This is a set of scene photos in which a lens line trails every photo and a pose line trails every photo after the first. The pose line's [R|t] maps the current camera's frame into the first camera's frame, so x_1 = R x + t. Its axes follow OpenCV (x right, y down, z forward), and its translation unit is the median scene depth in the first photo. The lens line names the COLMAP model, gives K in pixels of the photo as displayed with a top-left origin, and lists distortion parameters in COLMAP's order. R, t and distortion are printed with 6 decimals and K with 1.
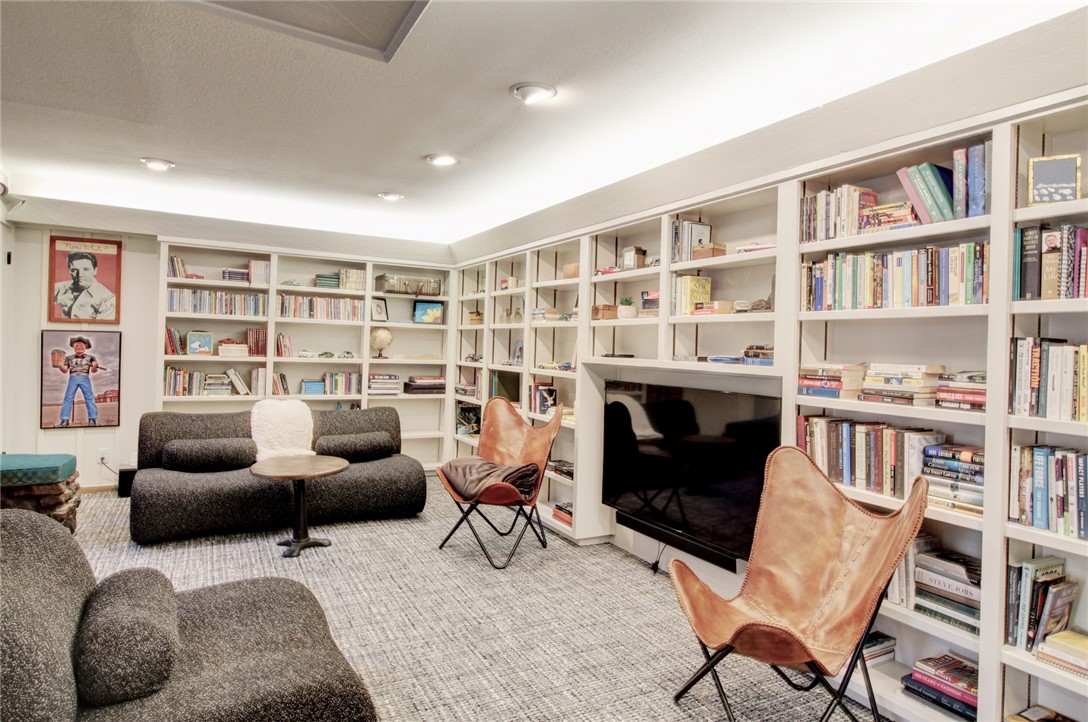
lens RADIAL K [[642.5, 0, 551.1], [0, 642.5, 337.4], [0, 0, 1]] dist [0.018713, -0.004252]
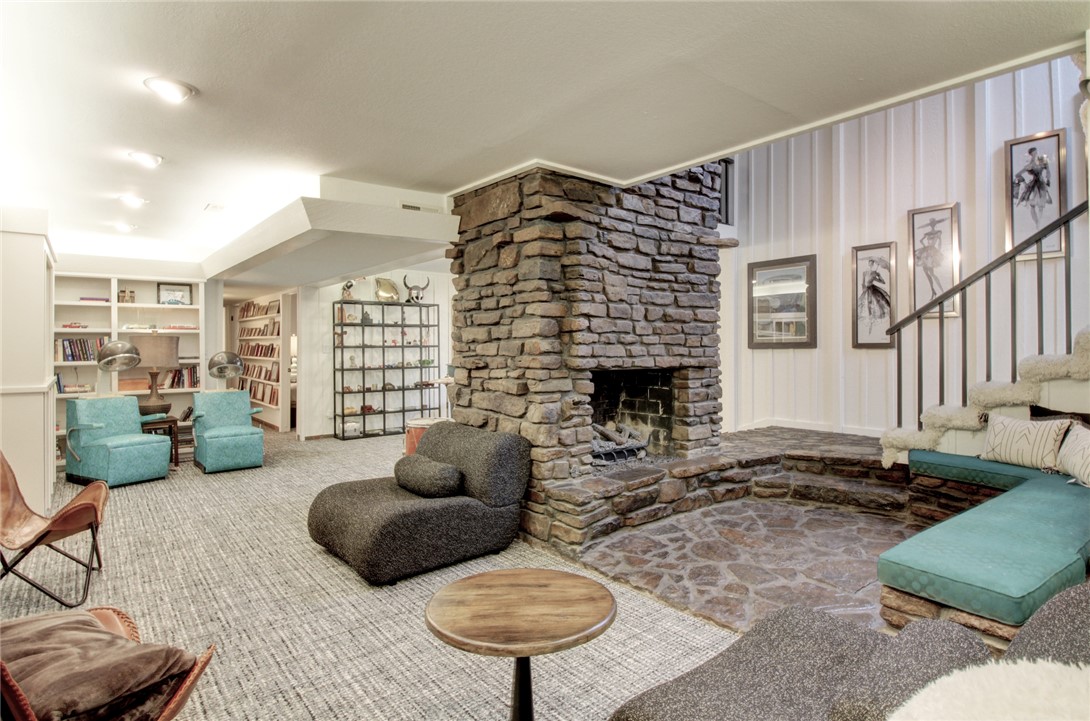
lens RADIAL K [[580.4, 0, 561.4], [0, 580.4, 343.7], [0, 0, 1]] dist [-0.003693, -0.002989]
pose [[-0.979486, -0.027821, -0.199582, -0.314611], [-0.024069, 0.999485, -0.021202, 0.009762], [0.200069, -0.015964, -0.979652, 1.399098]]
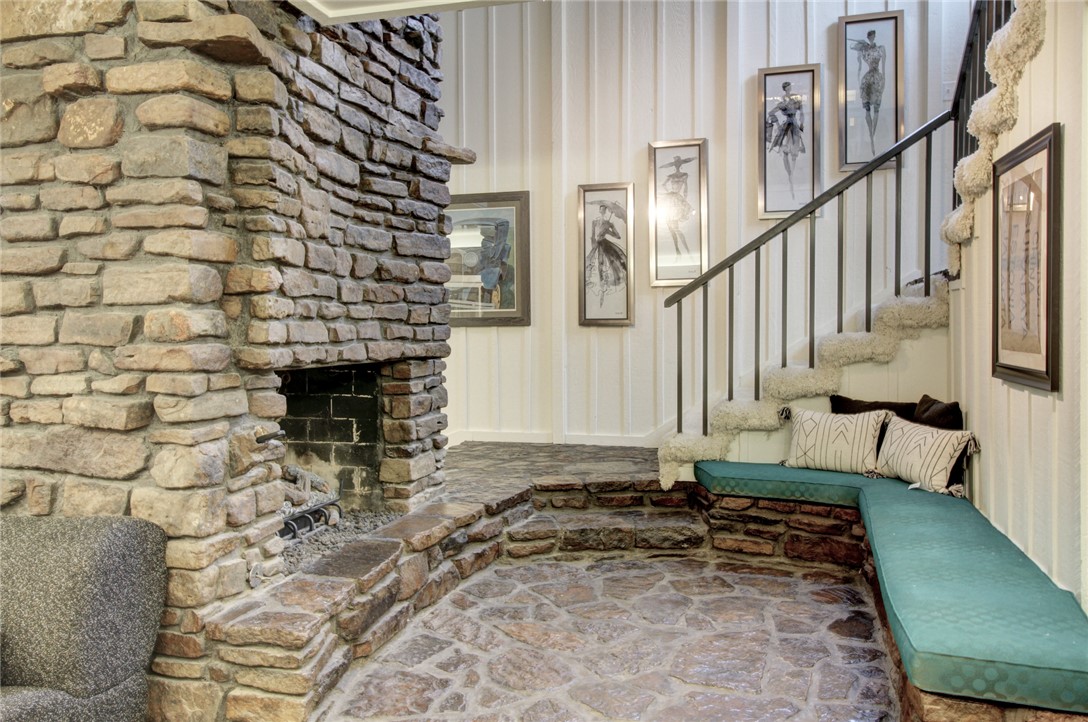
lens RADIAL K [[817.7, 0, 554.3], [0, 817.7, 342.5], [0, 0, 1]] dist [0.027084, -0.022279]
pose [[-0.684206, -0.008863, -0.729235, -0.209374], [-0.008258, 0.999956, -0.004405, 0.009742], [0.729242, 0.003008, -0.684249, 1.107503]]
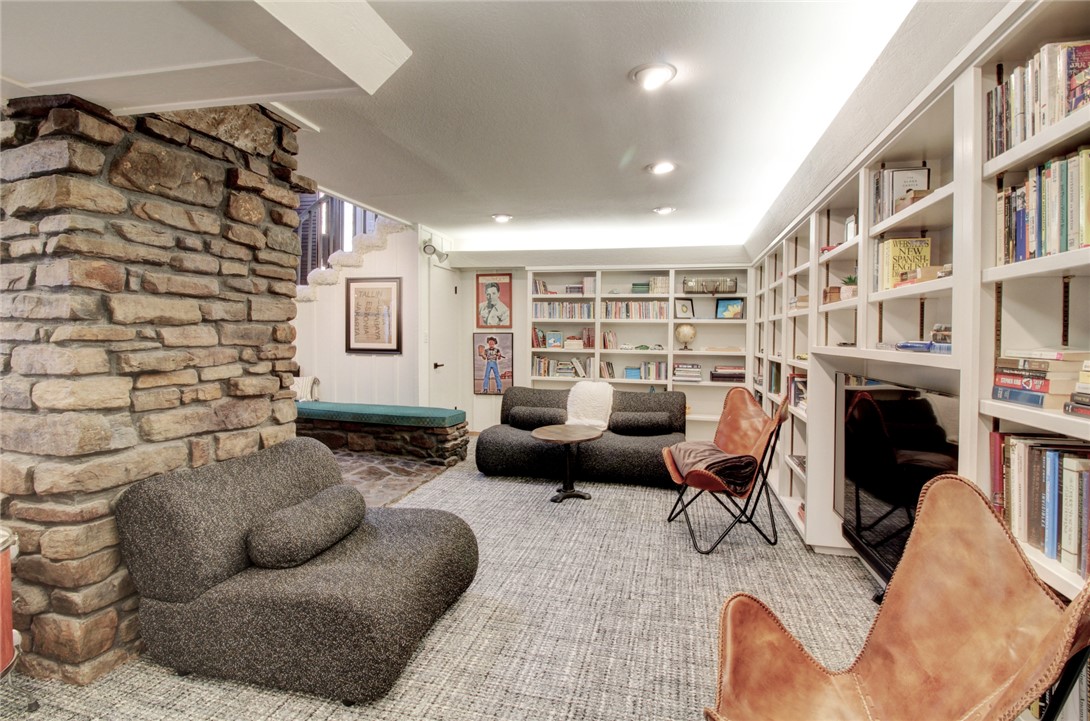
lens RADIAL K [[511.3, 0, 553.2], [0, 511.3, 338.3], [0, 0, 1]] dist [0.002923, -0.003254]
pose [[0.745756, -0.019309, -0.665939, 0.265681], [0.022579, 0.999738, -0.003702, 0.013971], [0.665836, -0.012276, 0.745997, 0.219734]]
